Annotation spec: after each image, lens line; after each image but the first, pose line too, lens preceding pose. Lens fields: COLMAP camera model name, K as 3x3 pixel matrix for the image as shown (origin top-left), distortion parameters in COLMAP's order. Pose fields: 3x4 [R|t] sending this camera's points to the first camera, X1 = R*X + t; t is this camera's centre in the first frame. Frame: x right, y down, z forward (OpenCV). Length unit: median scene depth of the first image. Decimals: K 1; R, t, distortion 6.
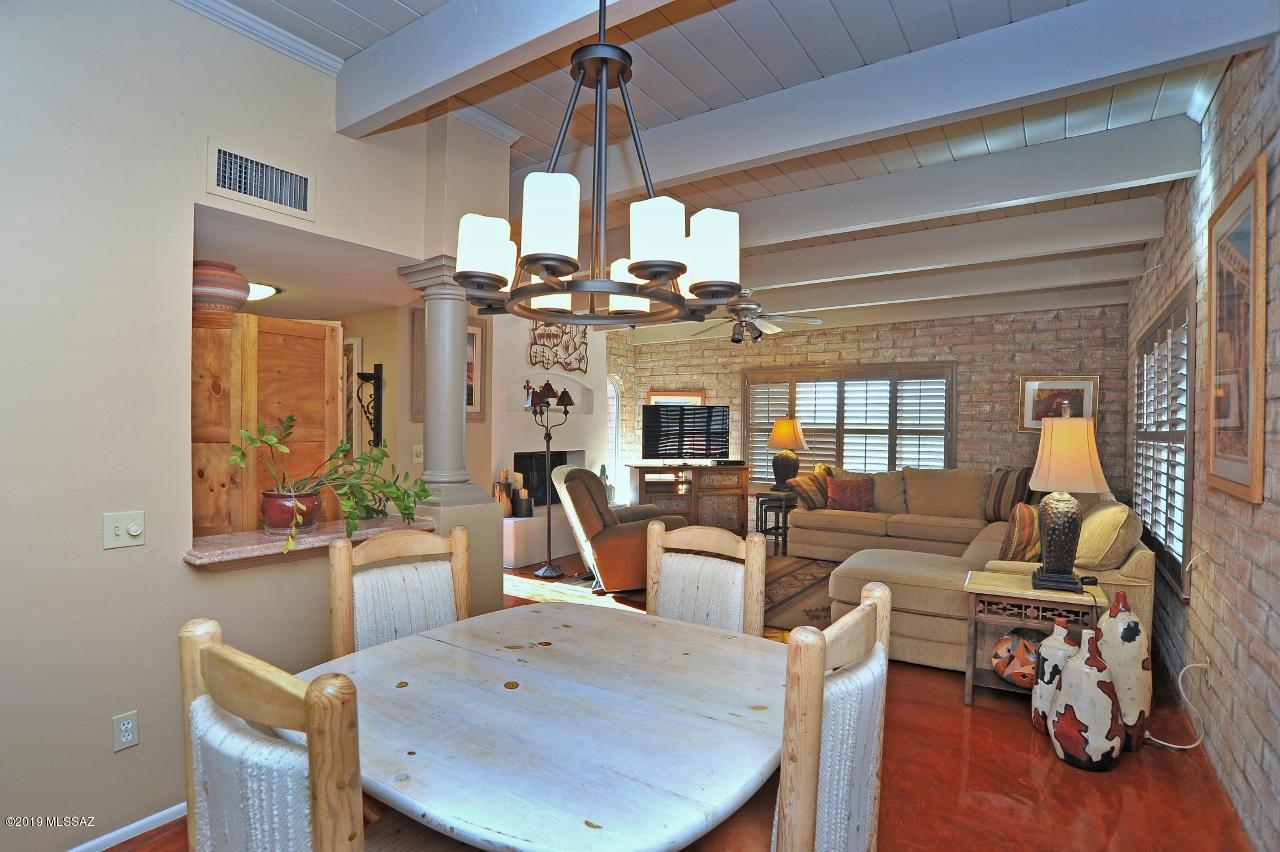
lens RADIAL K [[654.5, 0, 636.2], [0, 654.5, 428.1], [0, 0, 1]] dist [-0.049531, -0.002055]
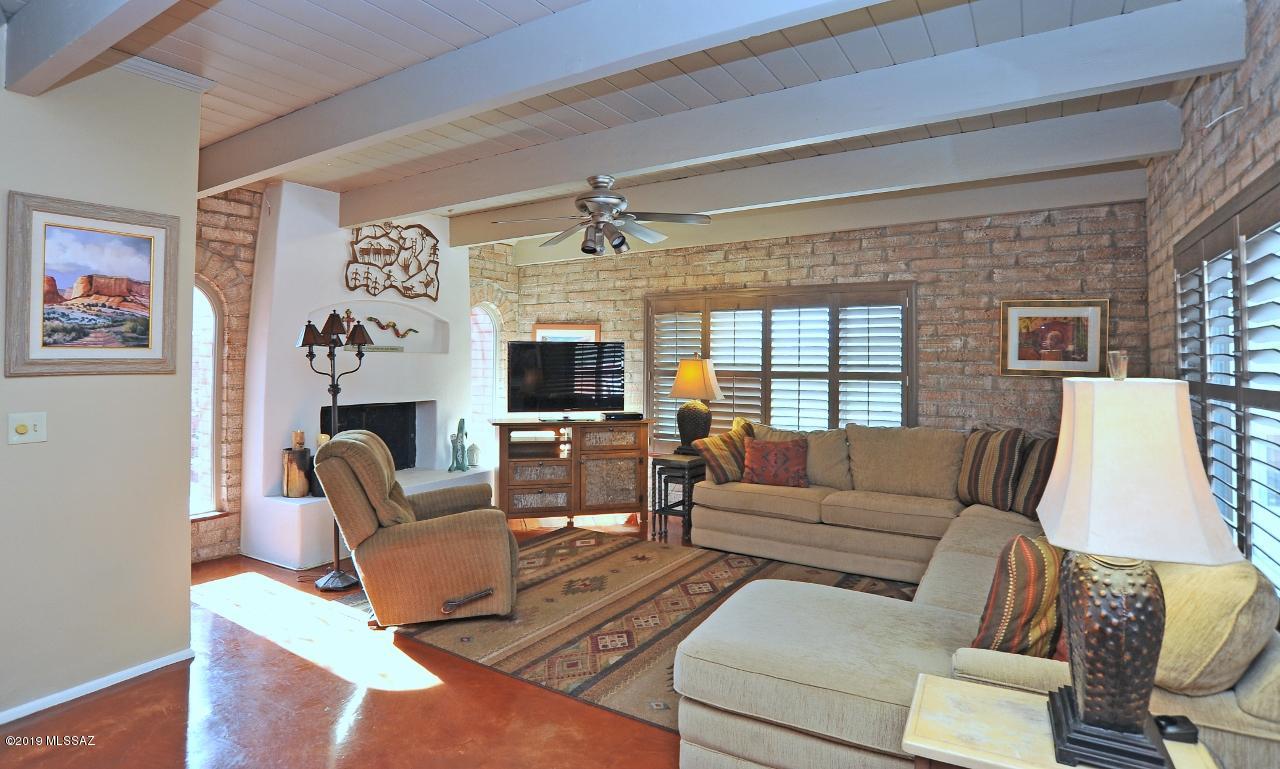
lens RADIAL K [[676.4, 0, 599.8], [0, 676.4, 337.2], [0, 0, 1]] dist [-0.064842, 0.006745]
pose [[0.999988, -0.004929, 0.000454, 0.126993], [0.004942, 0.999360, -0.035426, -0.012933], [-0.000279, 0.035427, 0.999372, 0.226639]]
